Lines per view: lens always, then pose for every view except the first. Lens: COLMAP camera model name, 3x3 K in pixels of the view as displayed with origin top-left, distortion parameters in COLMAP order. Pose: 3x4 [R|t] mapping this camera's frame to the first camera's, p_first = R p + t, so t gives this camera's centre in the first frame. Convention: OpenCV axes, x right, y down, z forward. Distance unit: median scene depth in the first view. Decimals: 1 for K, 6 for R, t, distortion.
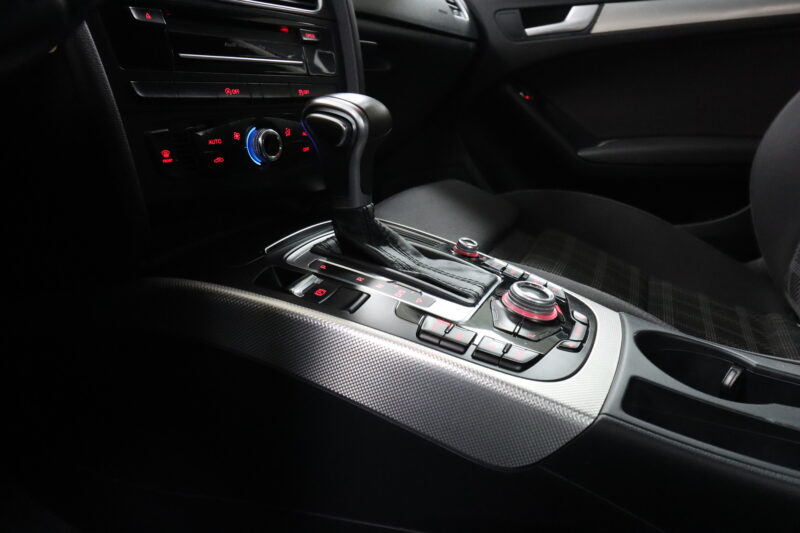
lens RADIAL K [[553.9, 0, 403.6], [0, 553.9, 259.4], [0, 0, 1]] dist [0.007526, 0.000307]
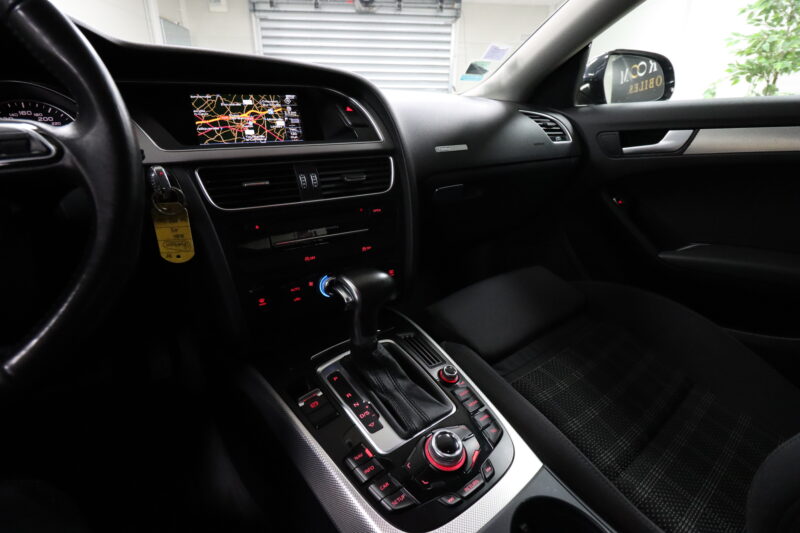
lens RADIAL K [[371.0, 0, 393.9], [0, 371.0, 259.1], [0, 0, 1]] dist [-0.007385, -0.006223]
pose [[0.874138, 0.123617, -0.469683, 0.437510], [-0.107079, 0.992323, 0.061884, -0.388750], [0.473727, -0.003802, 0.880664, 0.119128]]
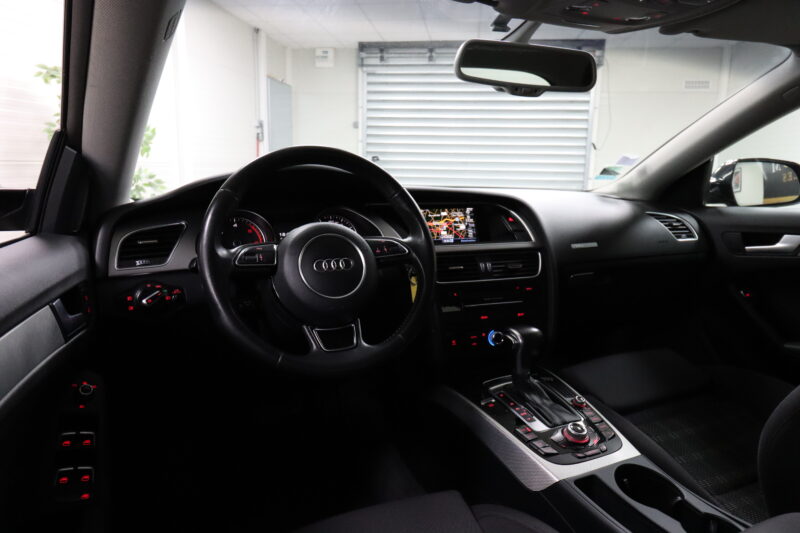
lens RADIAL K [[511.6, 0, 404.7], [0, 511.6, 252.5], [0, 0, 1]] dist [0.000987, 0.000394]
pose [[0.760449, 0.058820, -0.646728, 0.903506], [-0.175049, 0.977593, -0.116918, -0.249114], [0.625360, 0.202119, 0.753706, -1.052583]]
